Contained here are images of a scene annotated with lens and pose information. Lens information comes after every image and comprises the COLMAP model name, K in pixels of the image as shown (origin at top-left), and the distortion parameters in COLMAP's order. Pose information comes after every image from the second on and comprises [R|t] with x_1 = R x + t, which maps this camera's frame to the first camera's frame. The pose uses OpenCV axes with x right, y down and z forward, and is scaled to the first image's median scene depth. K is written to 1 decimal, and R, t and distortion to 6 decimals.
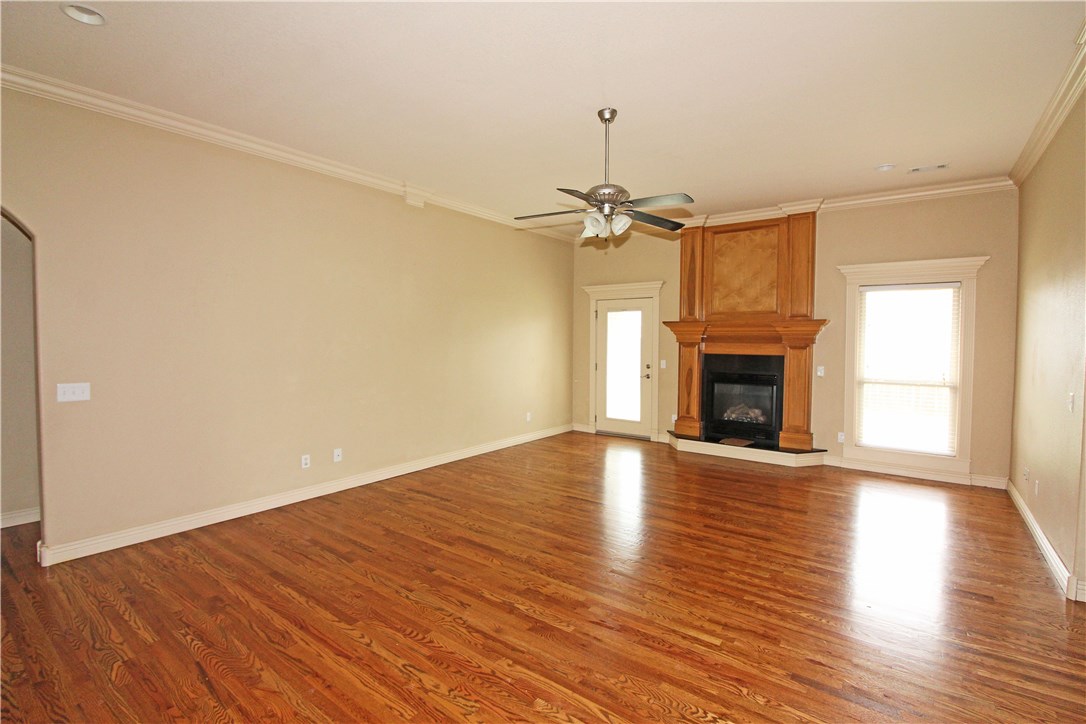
lens RADIAL K [[502.7, 0, 545.5], [0, 502.7, 352.2], [0, 0, 1]] dist [-0.013043, -0.000219]
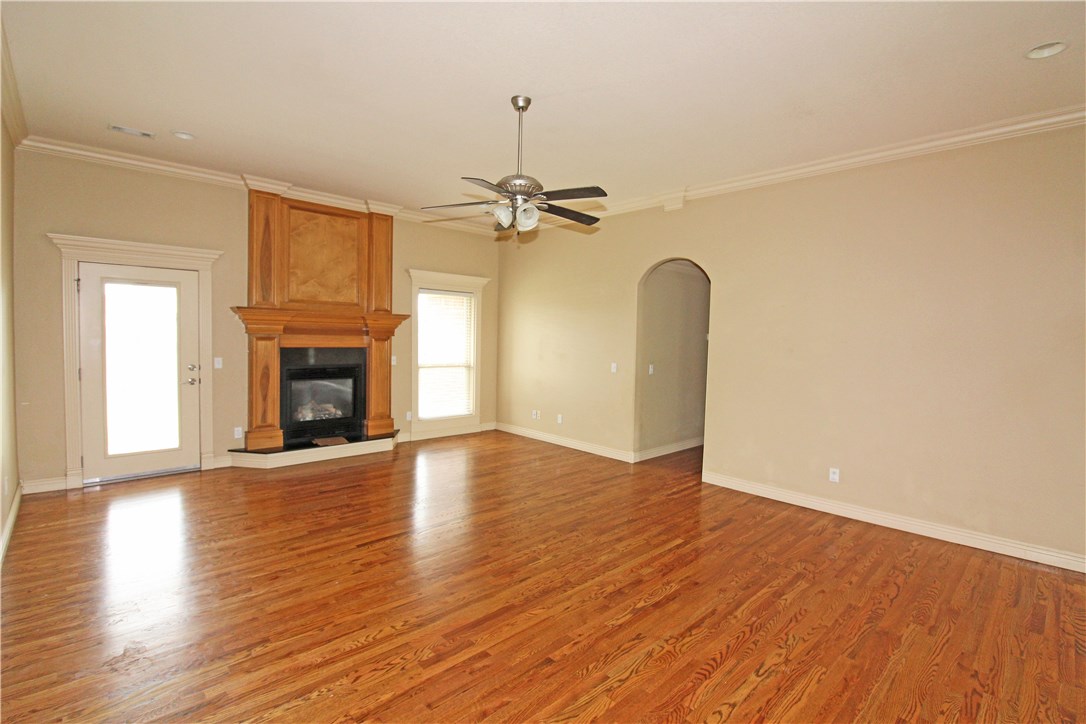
lens RADIAL K [[502.7, 0, 545.5], [0, 502.7, 352.2], [0, 0, 1]] dist [-0.013043, -0.000219]
pose [[0.169045, -0.037091, 0.984910, -0.477858], [0.006671, 0.999312, 0.036488, -0.018579], [-0.985586, 0.000403, 0.169176, 0.458228]]
